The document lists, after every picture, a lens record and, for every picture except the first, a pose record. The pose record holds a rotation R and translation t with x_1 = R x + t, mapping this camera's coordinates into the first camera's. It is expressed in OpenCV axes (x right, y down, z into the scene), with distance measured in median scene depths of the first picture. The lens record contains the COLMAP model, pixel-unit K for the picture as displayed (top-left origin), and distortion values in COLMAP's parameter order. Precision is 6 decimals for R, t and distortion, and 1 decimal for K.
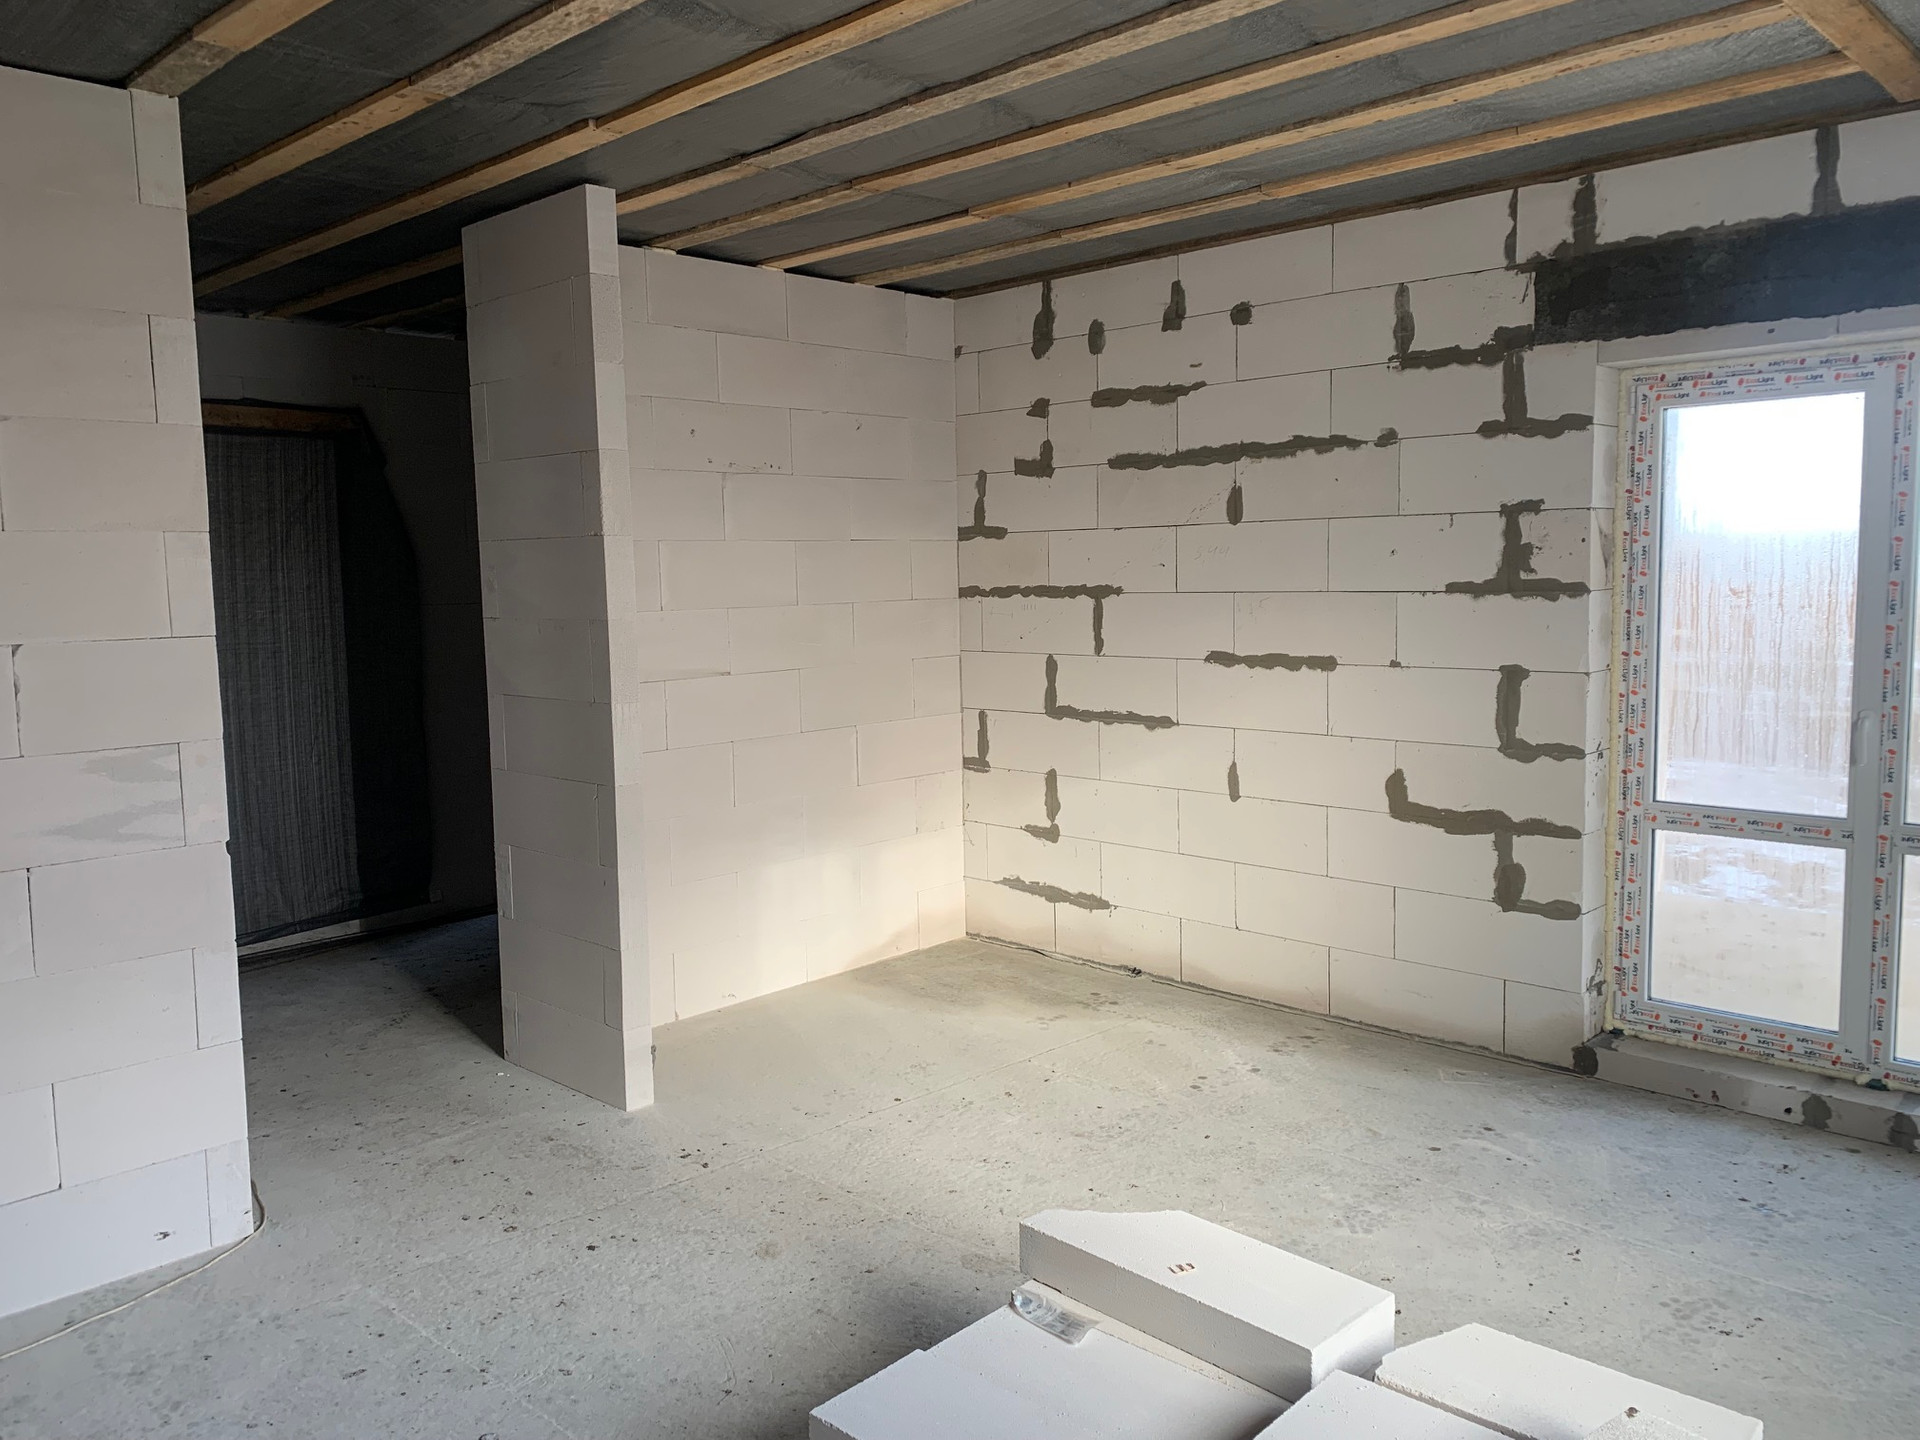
lens RADIAL K [[1456.8, 0, 935.7], [0, 1456.8, 725.4], [0, 0, 1]] dist [0.026271, -0.014563]
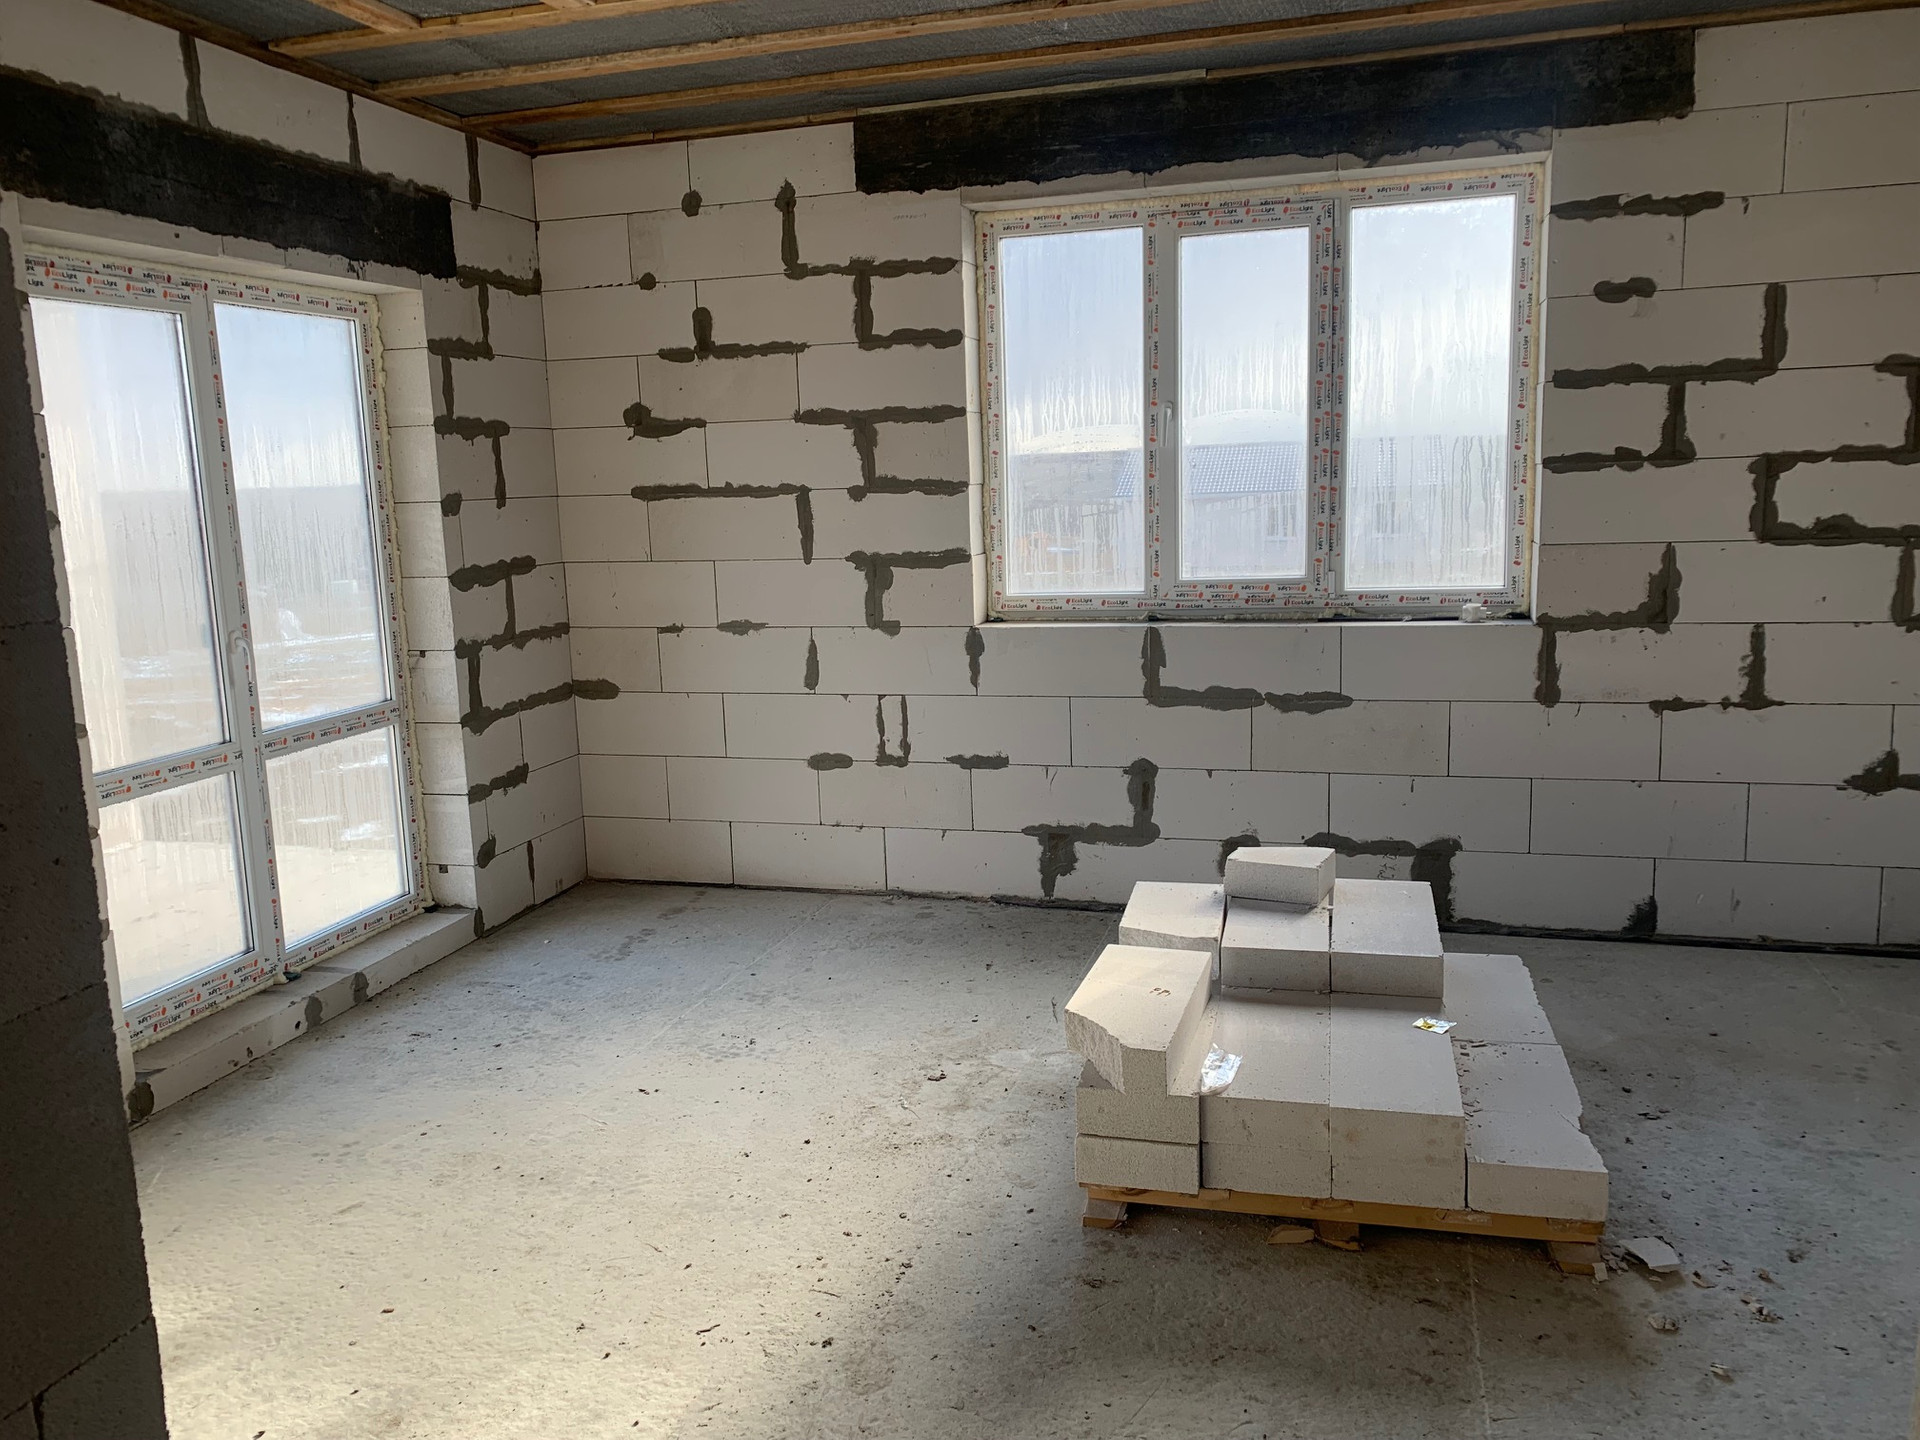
lens RADIAL K [[1580.0, 0, 918.4], [0, 1580.0, 721.1], [0, 0, 1]] dist [0.070377, -0.003353]
pose [[-0.481703, -0.109802, 0.869428, -0.572553], [0.135240, 0.970920, 0.197548, -0.104433], [-0.865836, 0.212741, -0.452846, 1.089780]]
